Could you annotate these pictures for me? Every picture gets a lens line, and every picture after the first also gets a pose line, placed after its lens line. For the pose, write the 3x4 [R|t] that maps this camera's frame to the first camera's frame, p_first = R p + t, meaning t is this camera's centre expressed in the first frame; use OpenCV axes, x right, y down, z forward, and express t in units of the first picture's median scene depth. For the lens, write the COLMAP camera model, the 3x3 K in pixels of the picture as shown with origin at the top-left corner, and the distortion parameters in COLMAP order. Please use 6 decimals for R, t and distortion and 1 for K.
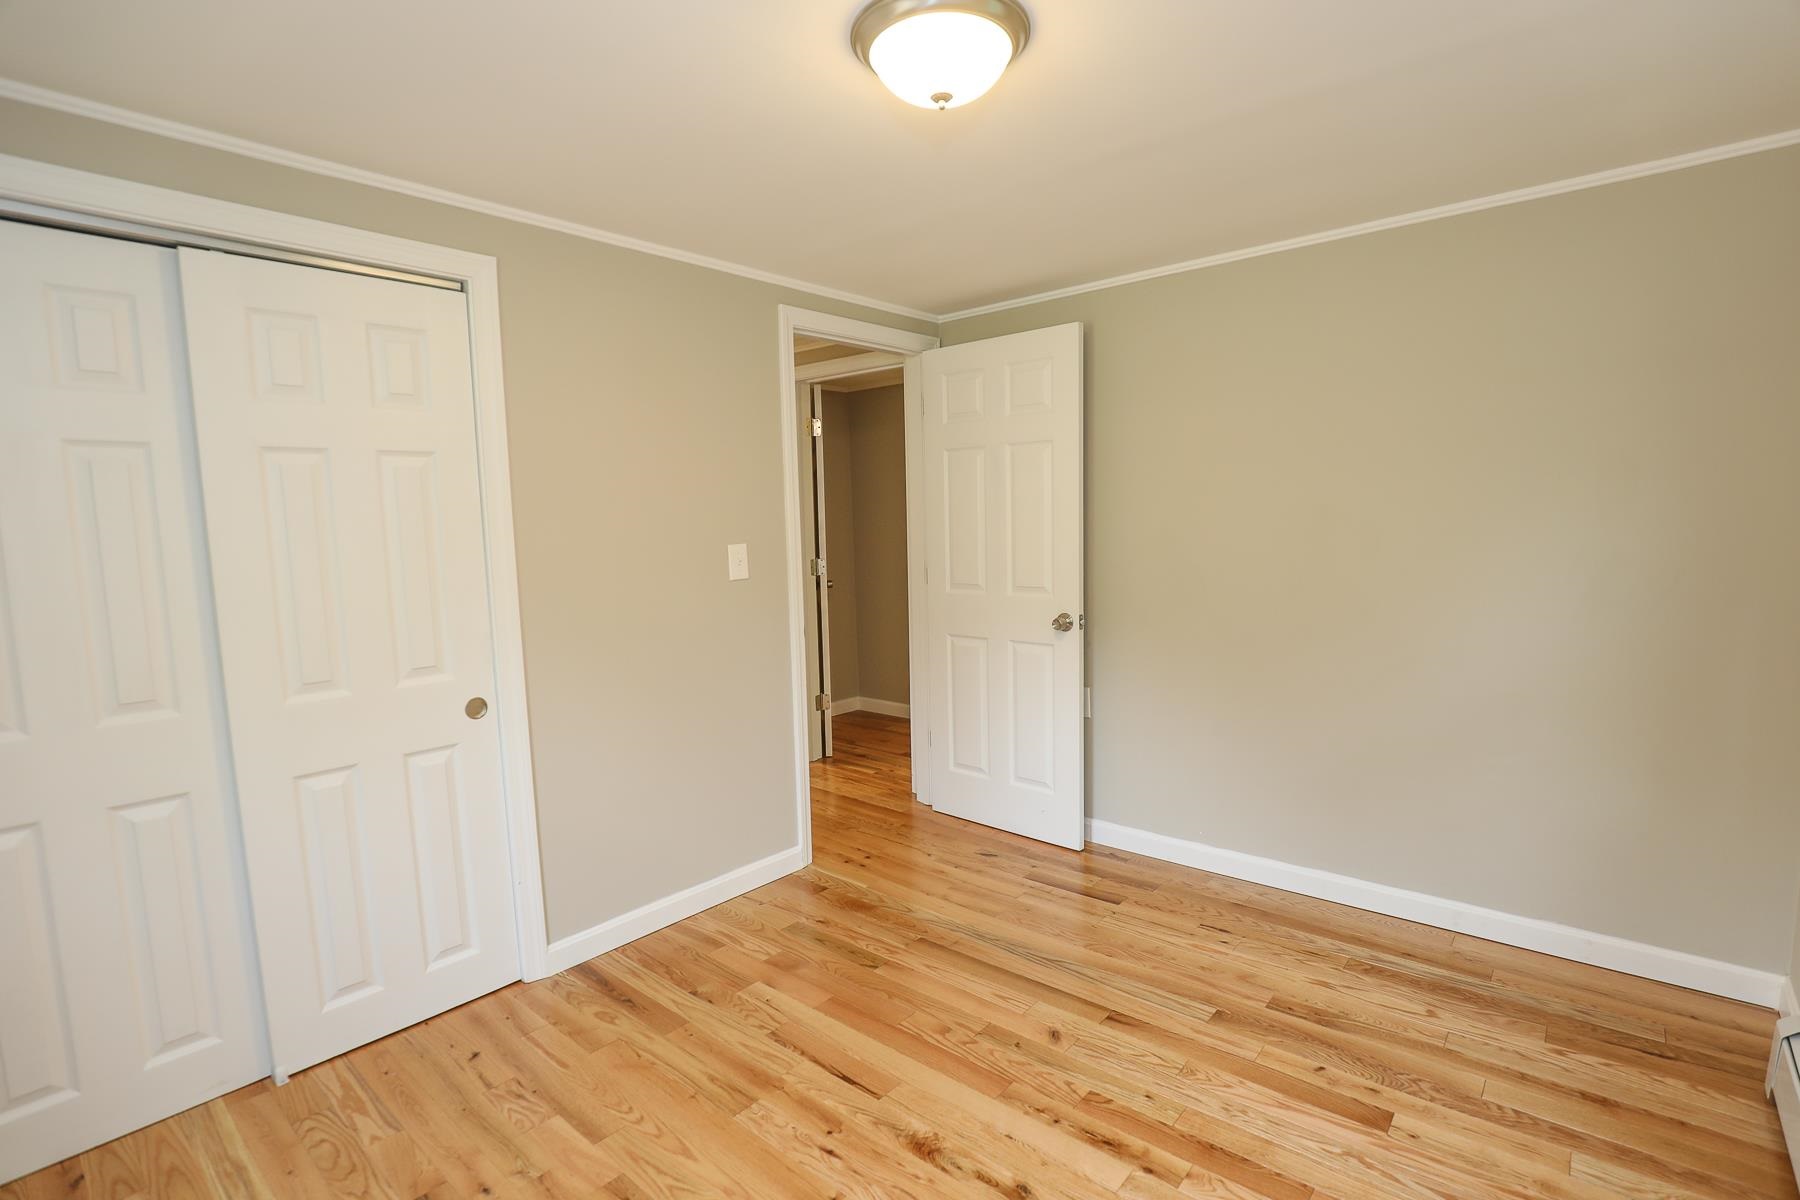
lens RADIAL K [[839.3, 0, 909.4], [0, 839.3, 612.3], [0, 0, 1]] dist [-0.032517, 0.005895]
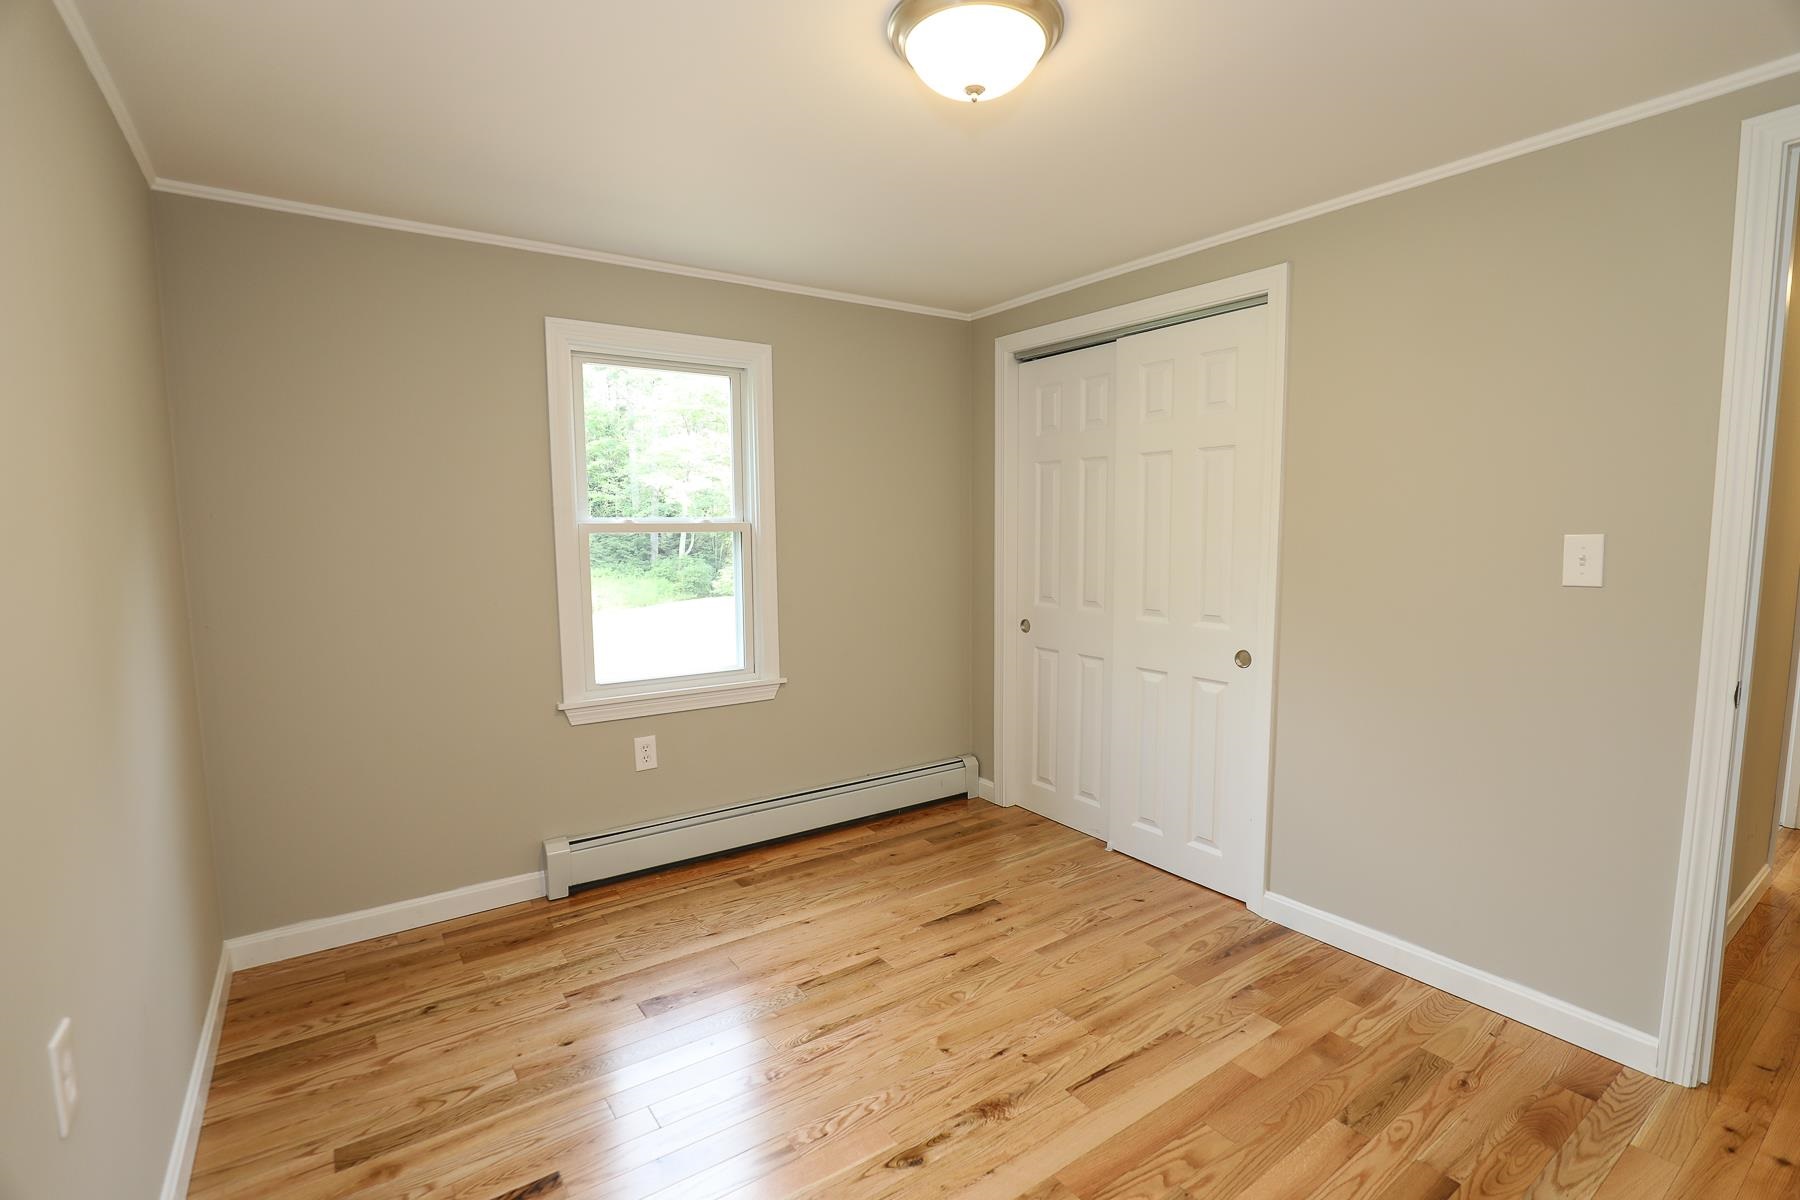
lens RADIAL K [[839.3, 0, 909.4], [0, 839.3, 612.3], [0, 0, 1]] dist [-0.032517, 0.005895]
pose [[-0.239739, 0.130493, -0.962027, 0.772736], [-0.090831, 0.983564, 0.156050, -0.097869], [0.966579, 0.124793, -0.223946, 0.844016]]
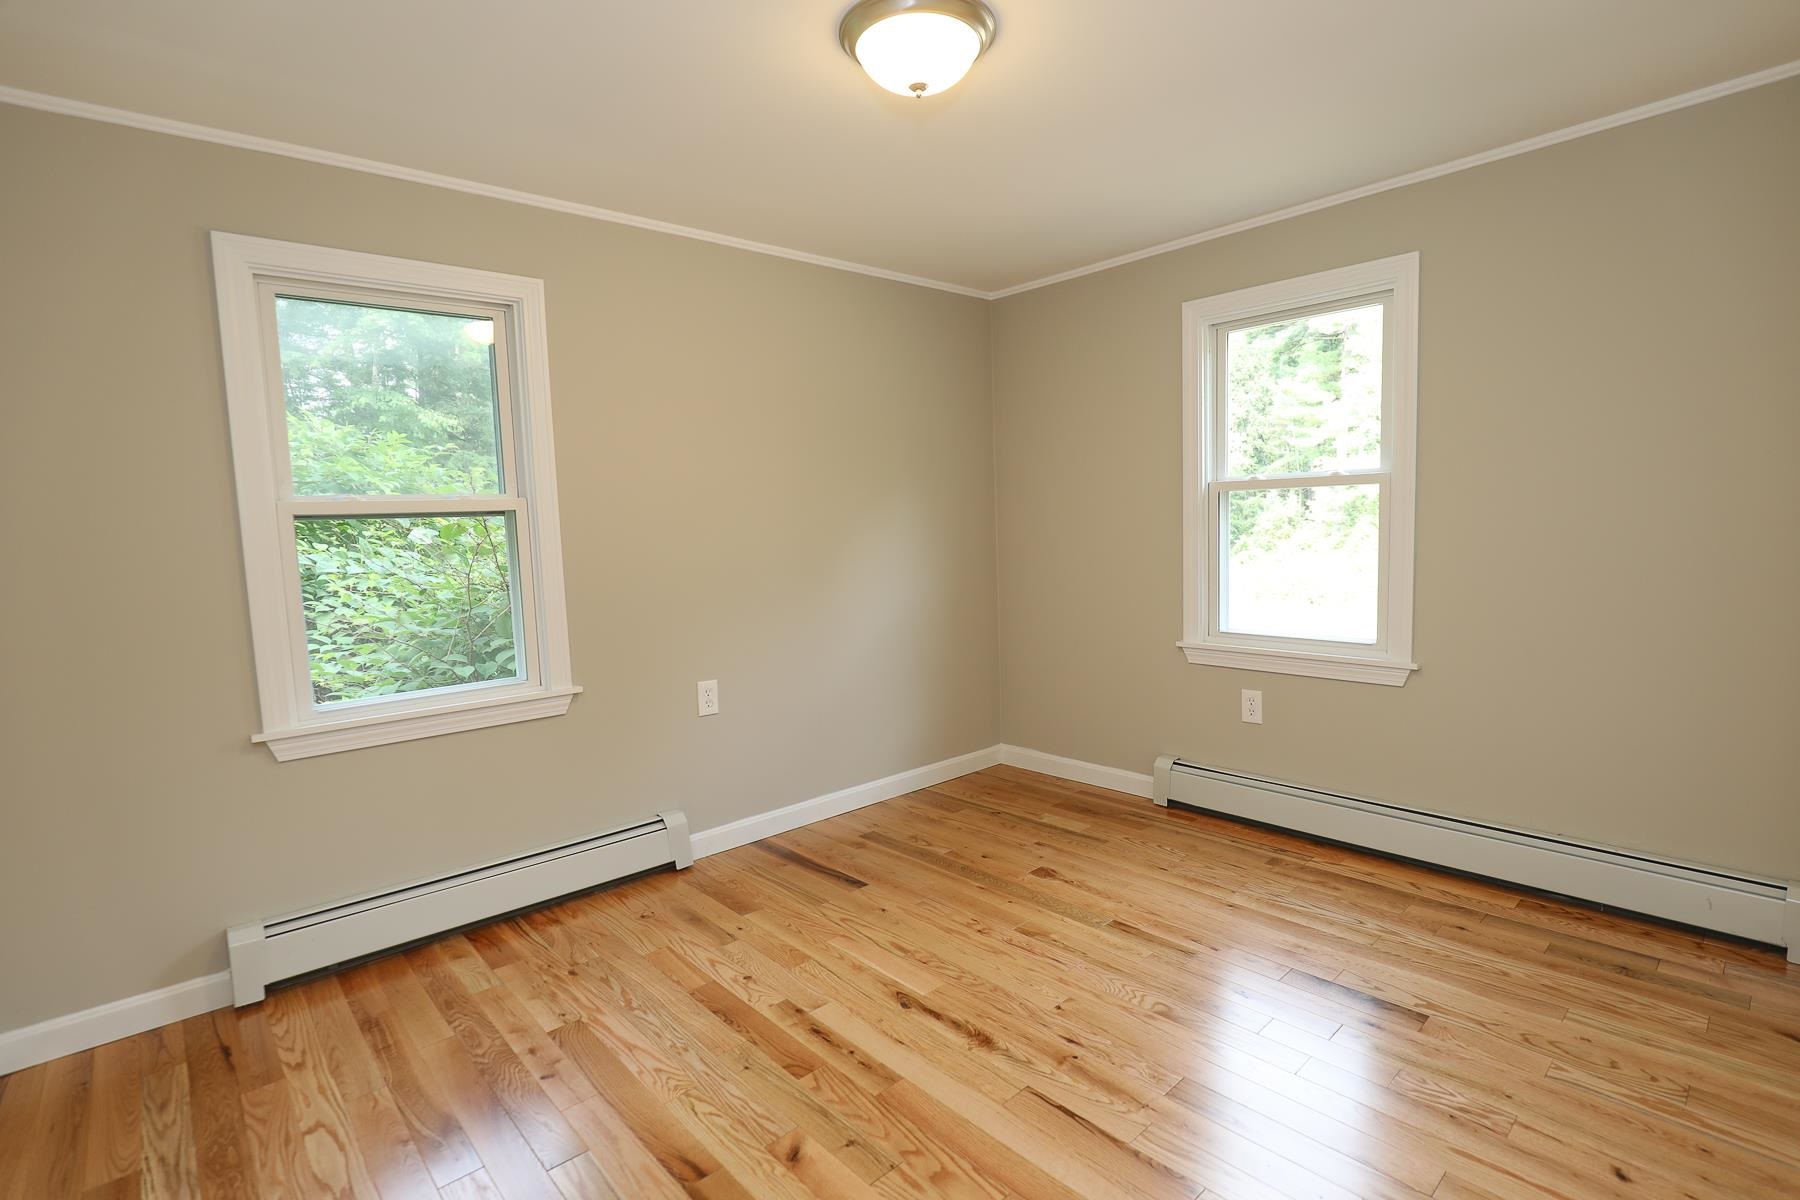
lens RADIAL K [[867.2, 0, 909.5], [0, 867.2, 606.4], [0, 0, 1]] dist [-0.024098, 0.000244]
pose [[-0.990657, 0.046829, 0.128085, -0.046210], [0.072090, 0.977069, 0.200350, -0.110303], [-0.115765, 0.207712, -0.971316, 1.585917]]
